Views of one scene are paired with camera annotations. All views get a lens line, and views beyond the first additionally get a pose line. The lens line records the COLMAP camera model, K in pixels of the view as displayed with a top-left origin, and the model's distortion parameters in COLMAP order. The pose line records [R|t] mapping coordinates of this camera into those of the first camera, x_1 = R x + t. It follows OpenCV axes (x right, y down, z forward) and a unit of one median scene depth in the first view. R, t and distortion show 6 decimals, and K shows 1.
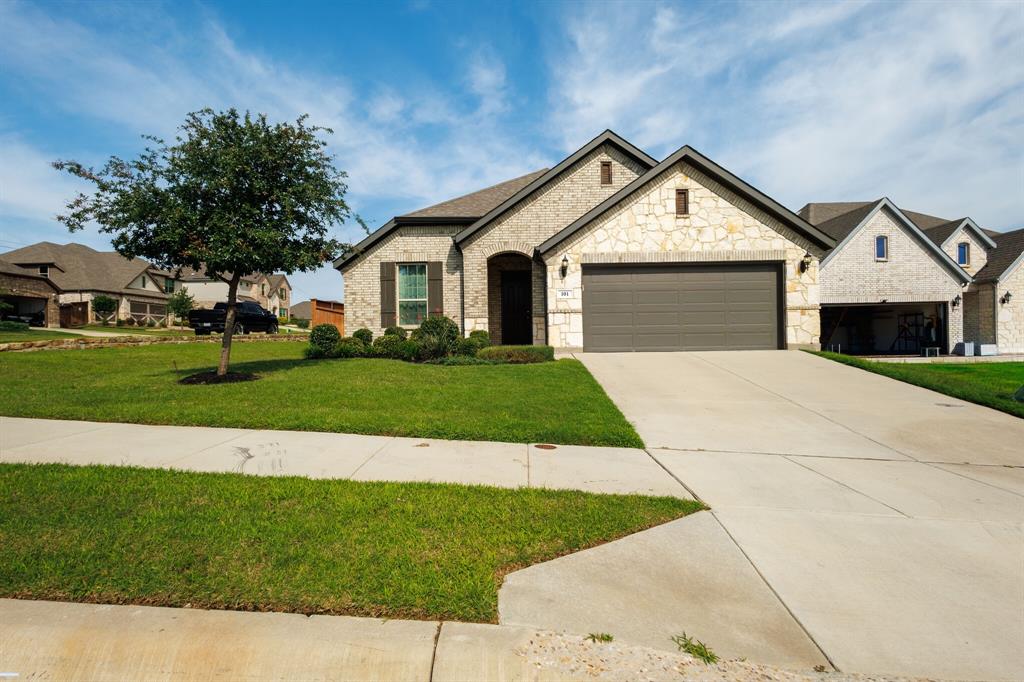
lens RADIAL K [[479.5, 0, 514.0], [0, 479.5, 345.8], [0, 0, 1]] dist [0.000713, -0.000024]
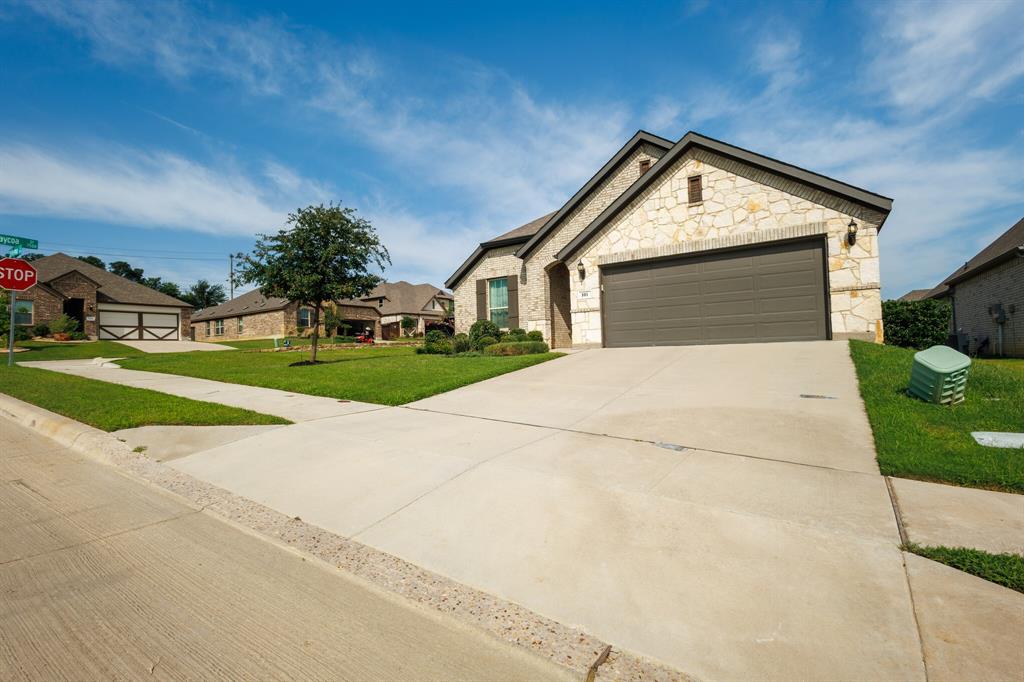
lens RADIAL K [[465.5, 0, 509.6], [0, 465.5, 339.9], [0, 0, 1]] dist [0.000834, -0.000598]
pose [[0.836092, -0.026298, -0.547959, 0.474442], [0.014132, 0.999551, -0.026409, 0.018232], [0.548408, 0.014336, 0.836088, 0.017943]]
